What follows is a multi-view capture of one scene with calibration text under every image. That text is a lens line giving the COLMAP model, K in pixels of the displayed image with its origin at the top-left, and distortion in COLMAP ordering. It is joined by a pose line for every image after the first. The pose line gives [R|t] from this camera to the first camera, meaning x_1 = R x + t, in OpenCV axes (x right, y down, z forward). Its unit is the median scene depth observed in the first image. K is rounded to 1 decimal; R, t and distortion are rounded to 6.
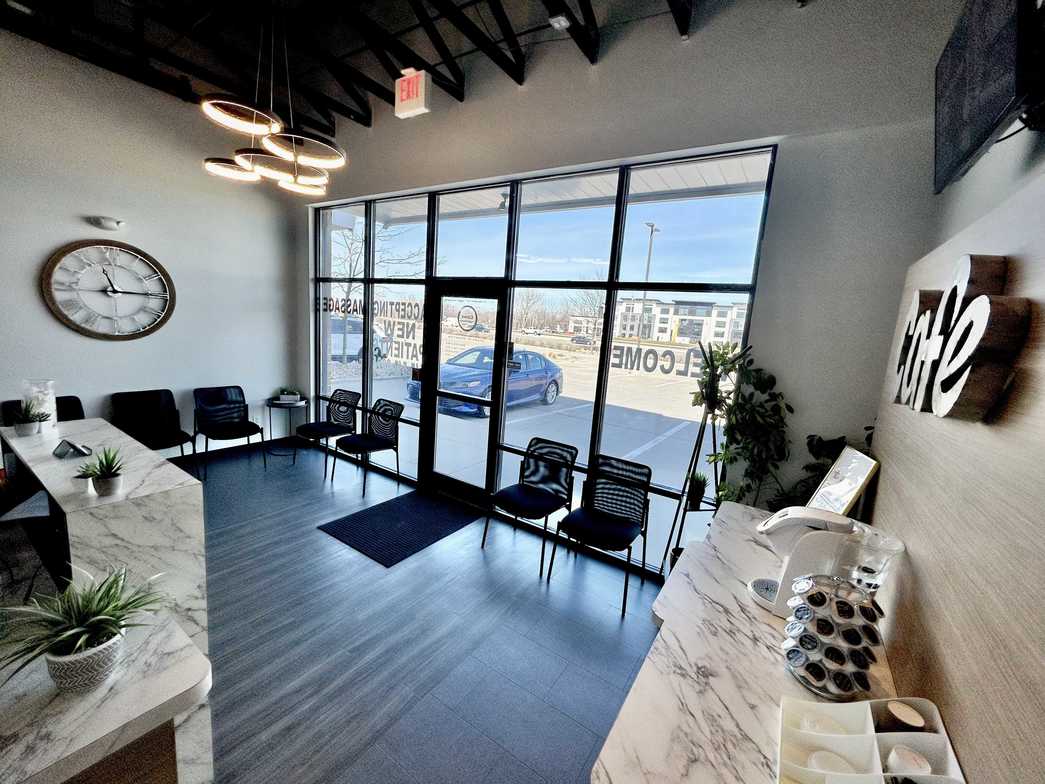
lens RADIAL K [[424.1, 0, 521.3], [0, 424.1, 389.2], [0, 0, 1]] dist [0.001570, 0.000803]
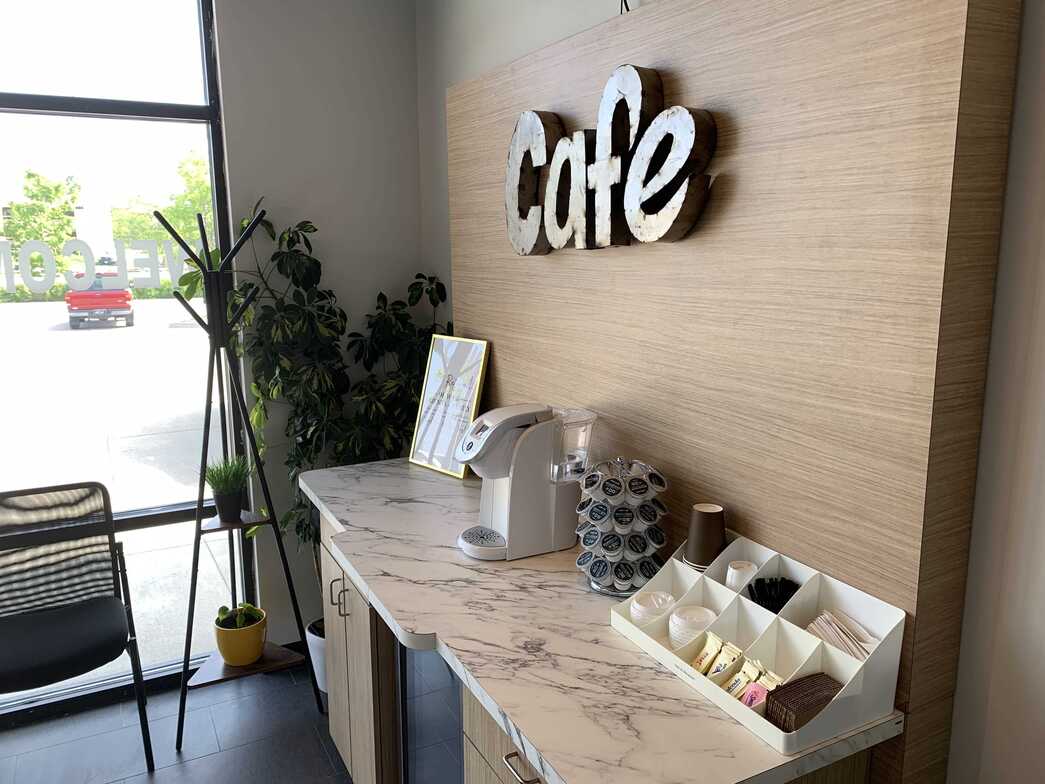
lens RADIAL K [[792.0, 0, 521.1], [0, 792.0, 391.5], [0, 0, 1]] dist [0.015720, 0.003404]
pose [[0.472516, -0.238767, 0.848362, -0.497774], [0.177457, 0.968663, 0.173786, 0.020892], [-0.863272, 0.068431, 0.500080, 0.278790]]
